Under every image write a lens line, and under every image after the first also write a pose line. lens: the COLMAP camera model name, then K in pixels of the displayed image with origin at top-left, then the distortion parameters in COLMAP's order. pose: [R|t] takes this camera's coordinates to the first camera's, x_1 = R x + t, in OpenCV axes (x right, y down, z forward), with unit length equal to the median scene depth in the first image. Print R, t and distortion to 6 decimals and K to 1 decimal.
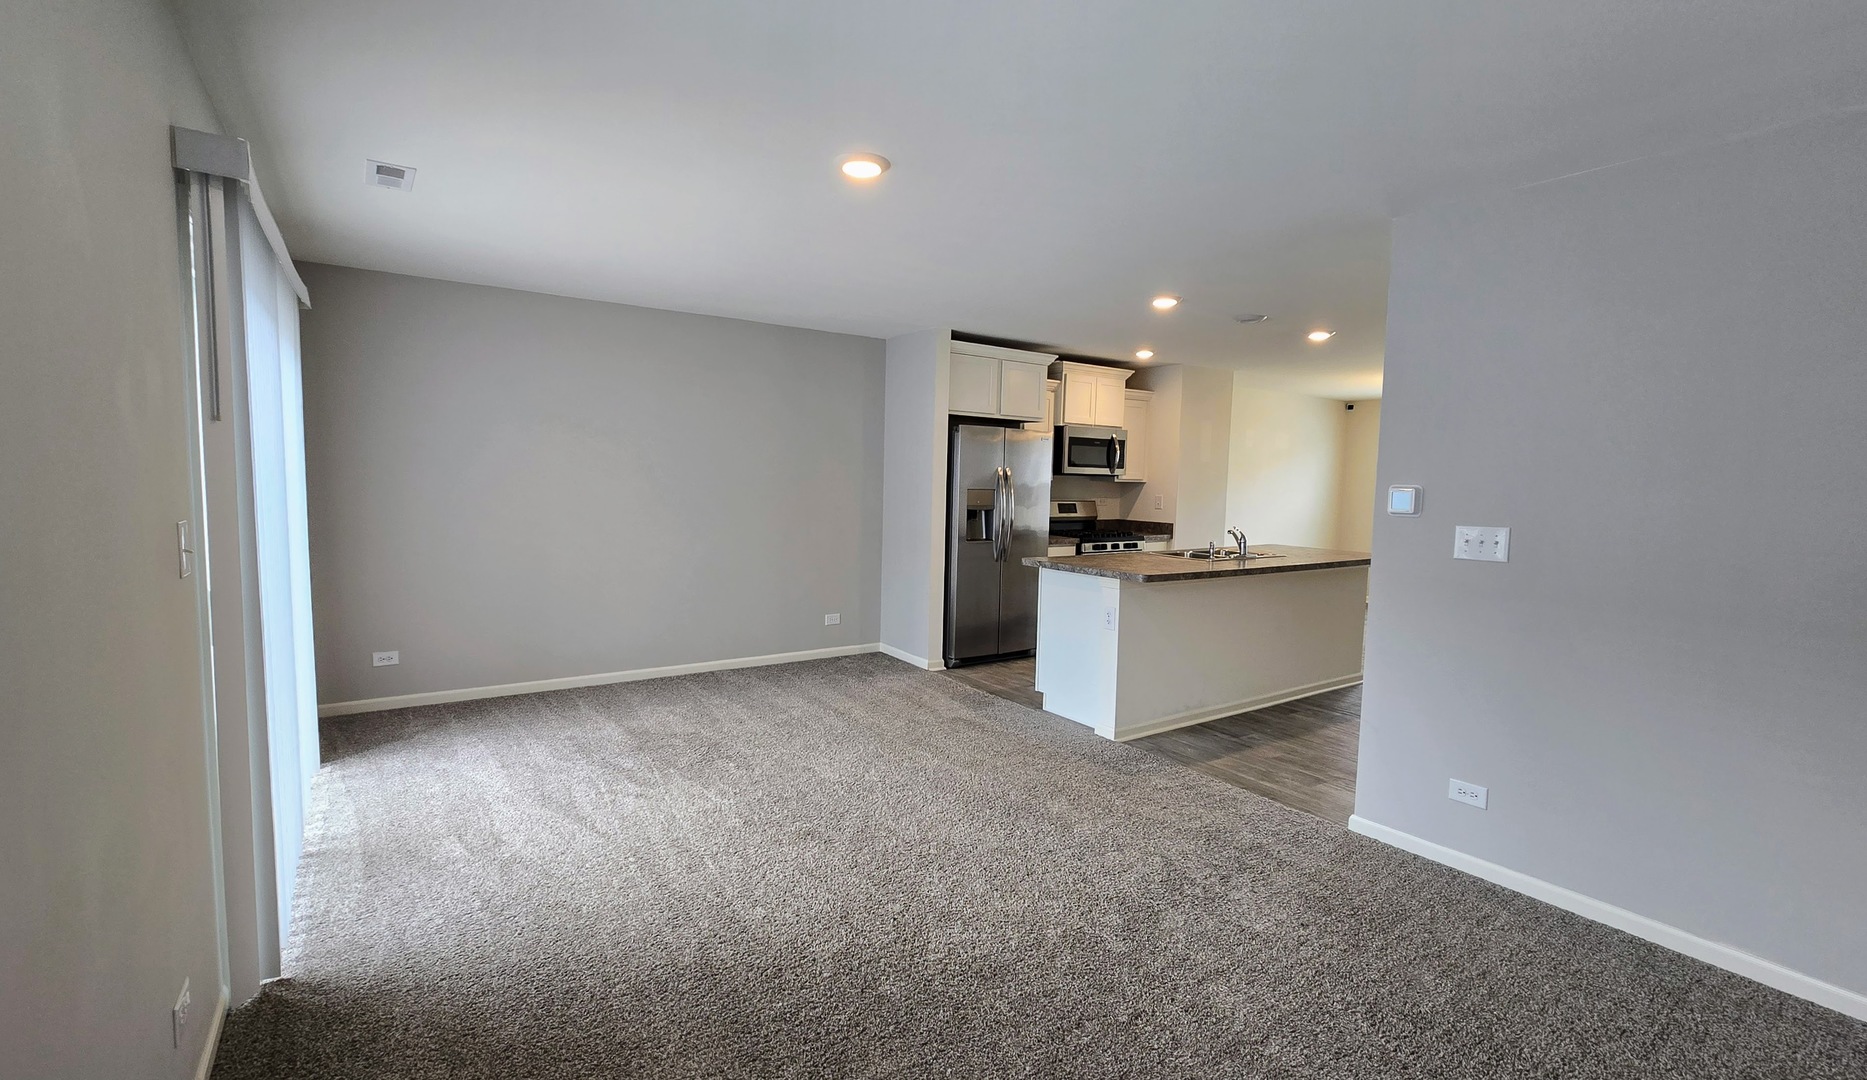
lens RADIAL K [[789.5, 0, 928.4], [0, 789.5, 536.7], [0, 0, 1]] dist [0.001482, 0.000035]
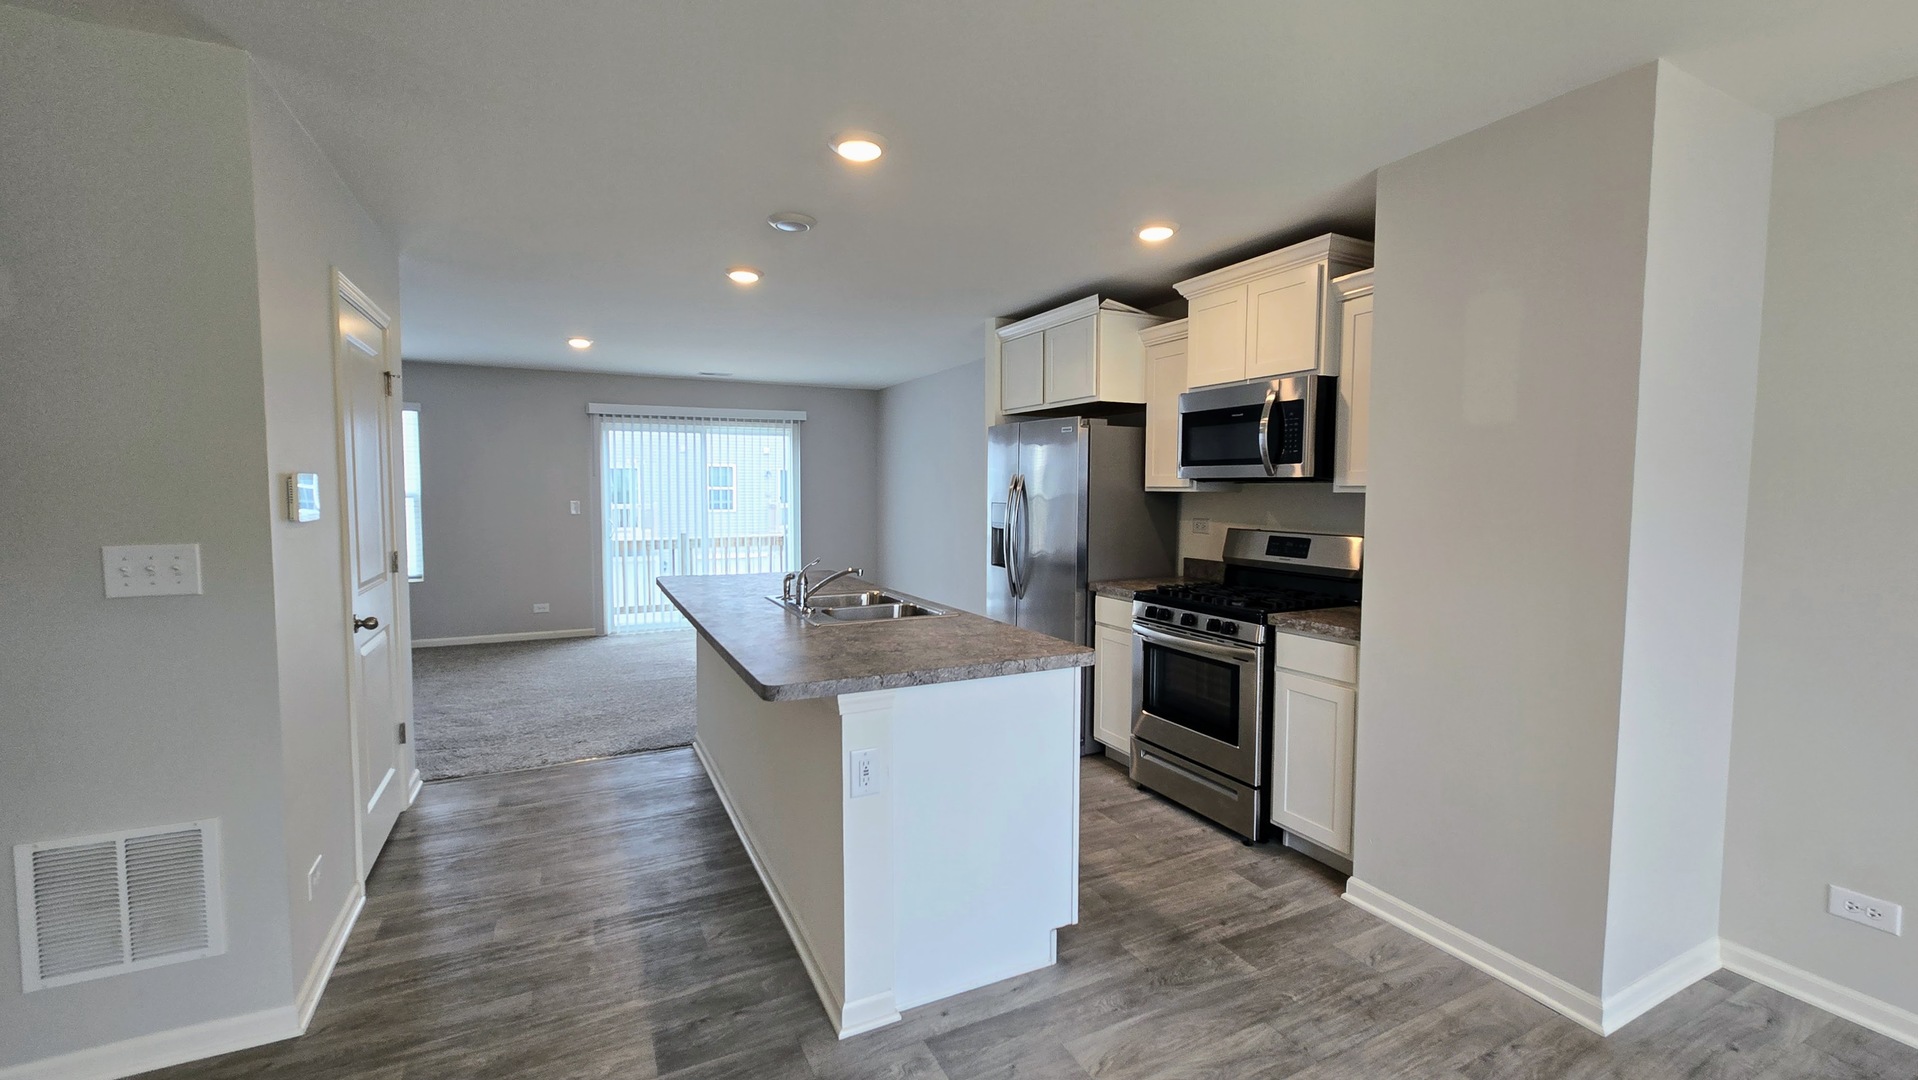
lens RADIAL K [[784.7, 0, 947.9], [0, 784.7, 536.5], [0, 0, 1]] dist [-0.009531, -0.000097]
pose [[-0.139914, 0.029891, -0.989712, 0.747220], [-0.089640, 0.995057, 0.042725, -0.047766], [0.986098, 0.094696, -0.136543, 0.913273]]
